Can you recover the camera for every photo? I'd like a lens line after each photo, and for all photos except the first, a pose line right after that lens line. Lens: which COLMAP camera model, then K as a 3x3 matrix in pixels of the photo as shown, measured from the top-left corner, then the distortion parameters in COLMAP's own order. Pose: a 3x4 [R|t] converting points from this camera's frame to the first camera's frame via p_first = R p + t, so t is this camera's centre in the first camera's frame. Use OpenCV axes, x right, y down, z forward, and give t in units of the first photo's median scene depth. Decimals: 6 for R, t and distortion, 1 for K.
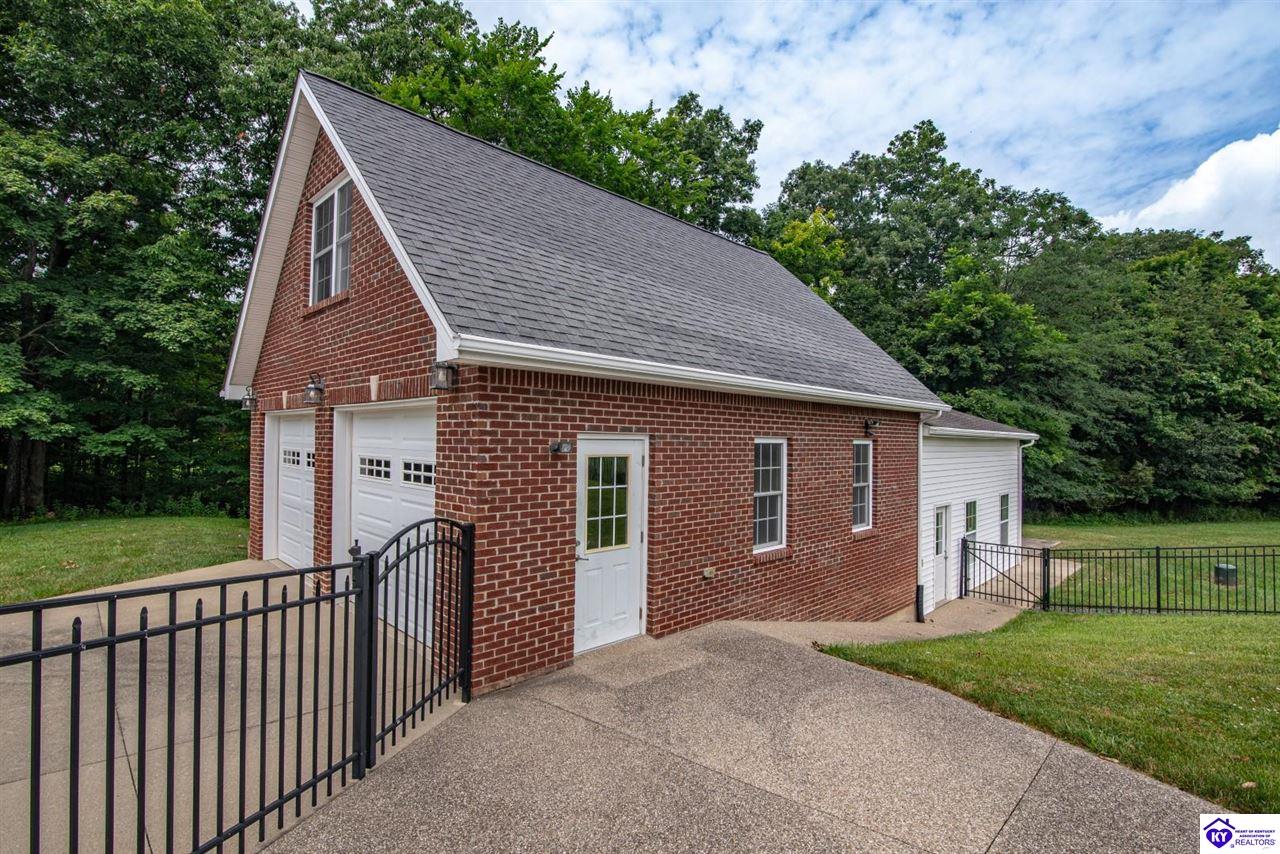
lens RADIAL K [[595.4, 0, 641.7], [0, 595.4, 431.6], [0, 0, 1]] dist [-0.013607, -0.001118]
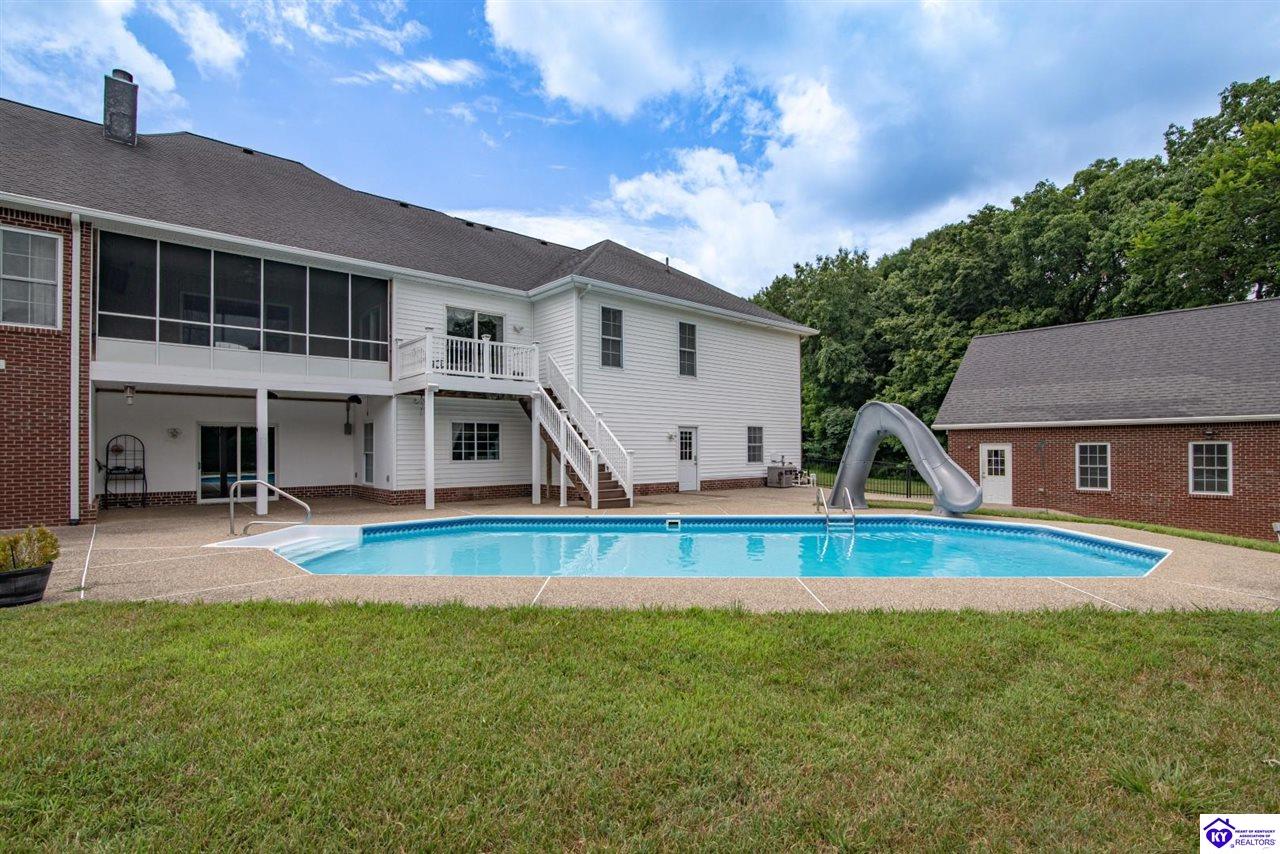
lens RADIAL K [[595.4, 0, 644.7], [0, 595.4, 426.9], [0, 0, 1]] dist [-0.013607, -0.001118]
pose [[-0.056214, -0.034942, -0.997807, 3.532400], [0.037295, 0.998616, -0.037072, -0.040456], [0.997722, -0.039297, -0.054833, -0.858747]]
